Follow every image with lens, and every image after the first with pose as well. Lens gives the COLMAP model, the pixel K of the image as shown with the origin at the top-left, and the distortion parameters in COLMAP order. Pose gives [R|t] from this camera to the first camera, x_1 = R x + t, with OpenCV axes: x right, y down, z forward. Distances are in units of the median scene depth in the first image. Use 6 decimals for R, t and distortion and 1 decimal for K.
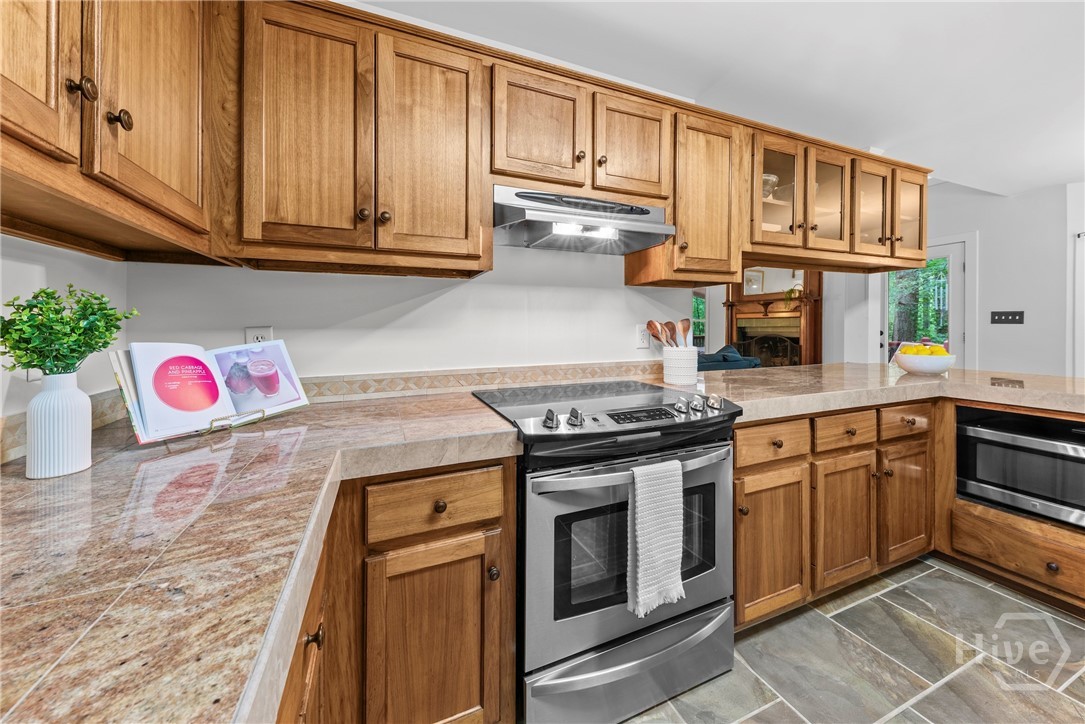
lens RADIAL K [[395.3, 0, 546.6], [0, 395.3, 325.9], [0, 0, 1]] dist [0.016739, -0.004227]
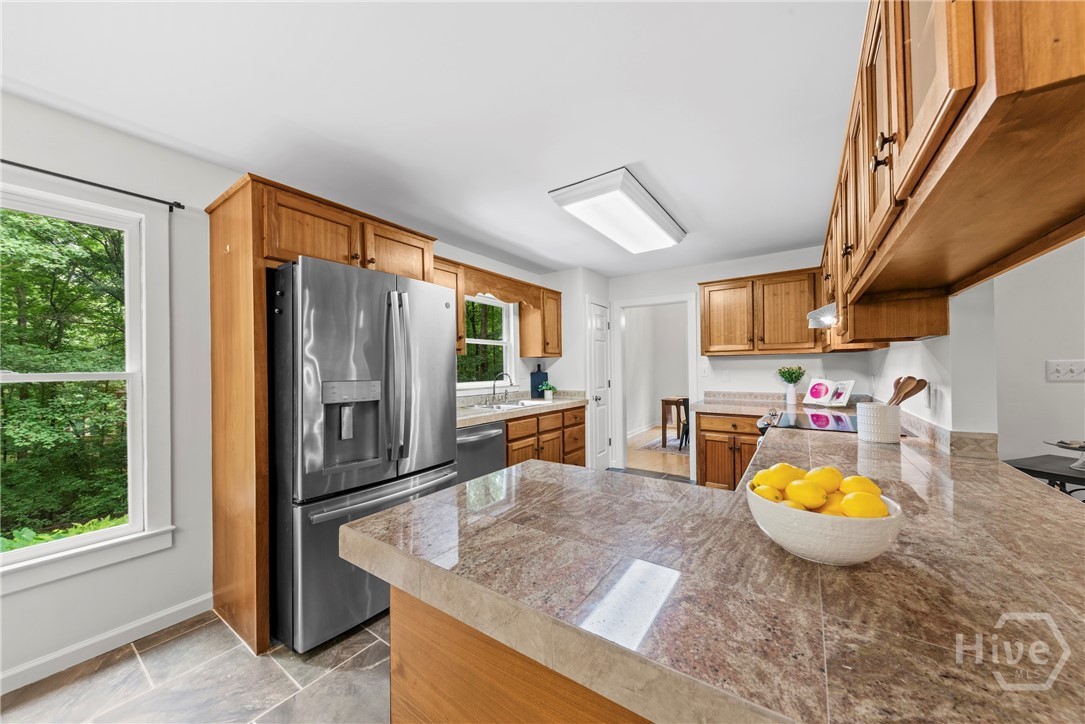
lens RADIAL K [[376.8, 0, 545.3], [0, 376.8, 365.3], [0, 0, 1]] dist [0.000420, -0.000071]
pose [[-0.847073, 0.010705, -0.531368, 1.649741], [0.015378, 0.999872, -0.004370, -0.057708], [0.531253, -0.011873, -0.847130, 1.451077]]
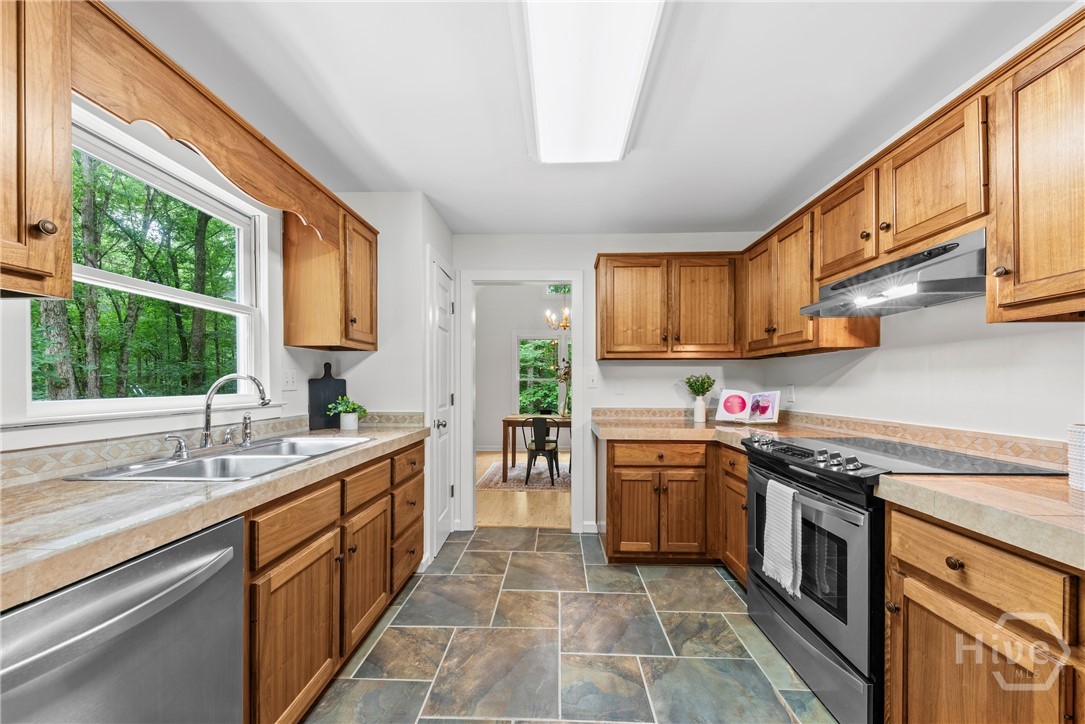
lens RADIAL K [[378.2, 0, 547.7], [0, 378.2, 382.0], [0, 0, 1]] dist [0.001535, 0.000001]
pose [[-0.416957, 0.001542, -0.908925, 1.214240], [0.001198, 0.999999, 0.001147, -0.011877], [0.908925, -0.000611, -0.416959, 0.528625]]
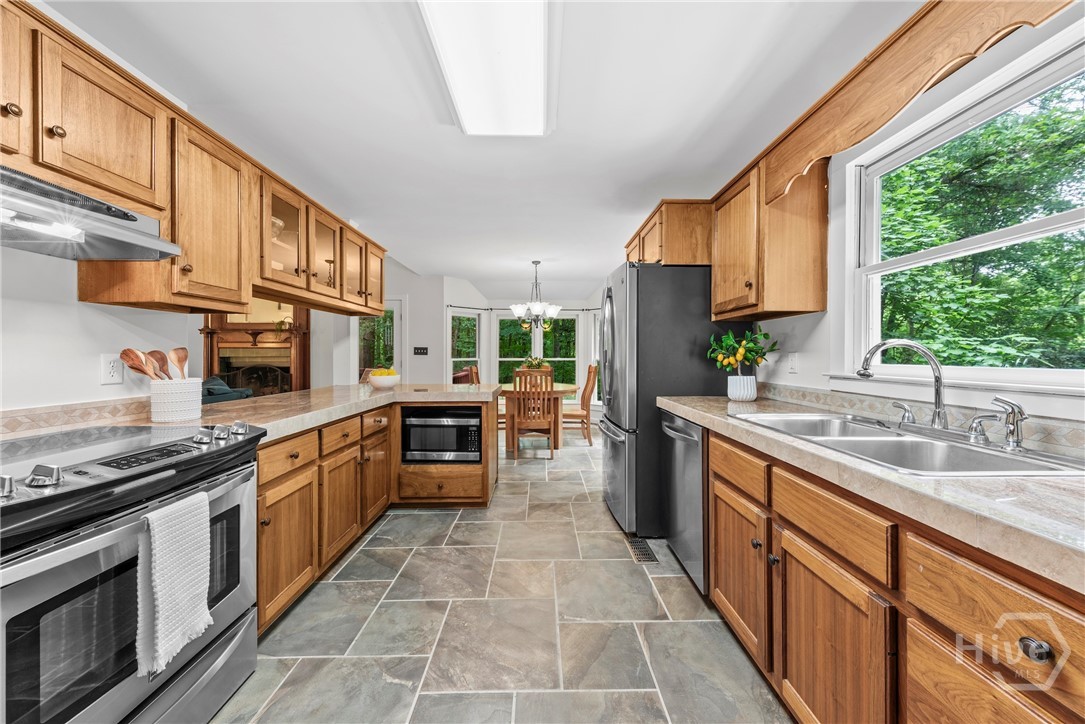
lens RADIAL K [[376.8, 0, 545.3], [0, 376.8, 365.3], [0, 0, 1]] dist [0.000420, -0.000071]
pose [[0.381631, -0.021132, 0.924073, -0.144278], [-0.001163, 0.999727, 0.023342, 0.001245], [-0.924314, -0.009983, 0.381503, -0.100266]]
